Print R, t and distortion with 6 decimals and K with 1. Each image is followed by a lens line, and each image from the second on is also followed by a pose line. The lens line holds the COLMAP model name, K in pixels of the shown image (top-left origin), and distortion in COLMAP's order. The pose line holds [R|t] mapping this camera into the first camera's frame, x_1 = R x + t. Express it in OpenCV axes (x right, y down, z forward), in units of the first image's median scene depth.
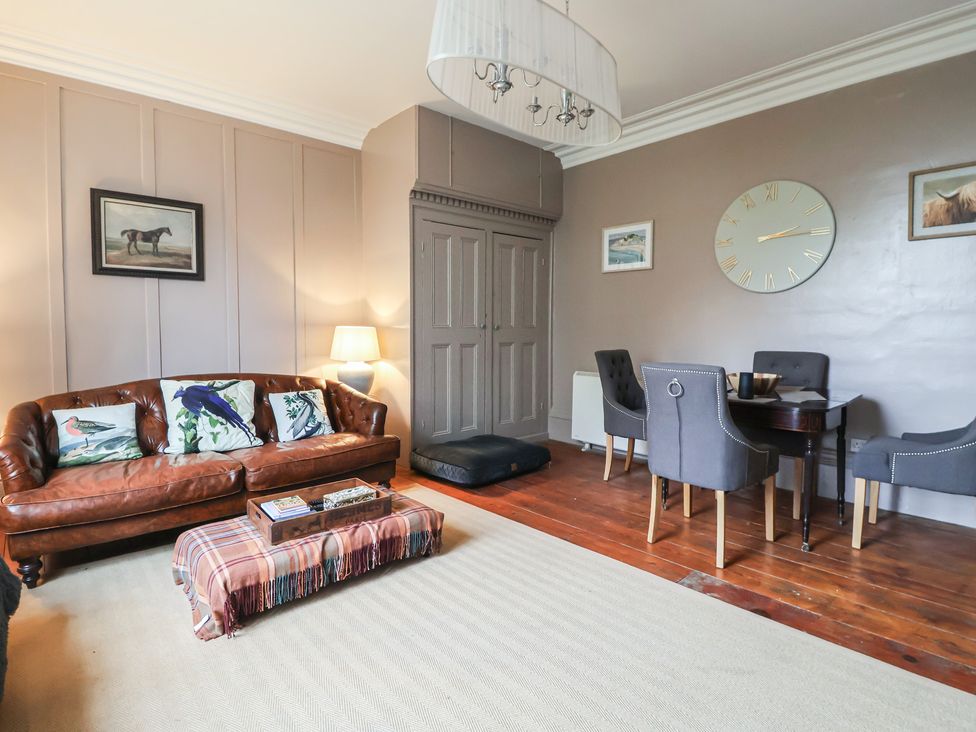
lens RADIAL K [[527.1, 0, 491.3], [0, 527.1, 356.2], [0, 0, 1]] dist [-0.004776, -0.001422]
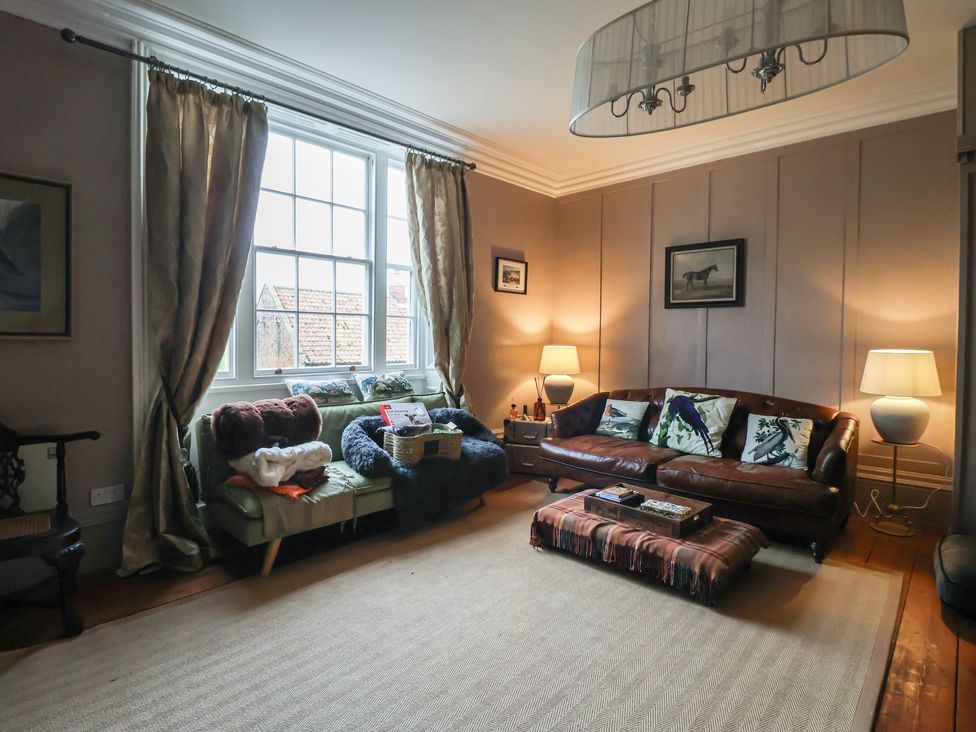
lens RADIAL K [[500.4, 0, 447.3], [0, 500.4, 360.6], [0, 0, 1]] dist [-0.002382, -0.000644]
pose [[0.026922, 0.045353, -0.998608, 0.568814], [-0.061215, 0.997170, 0.043637, -0.041625], [0.997761, 0.059955, 0.029622, 0.397485]]
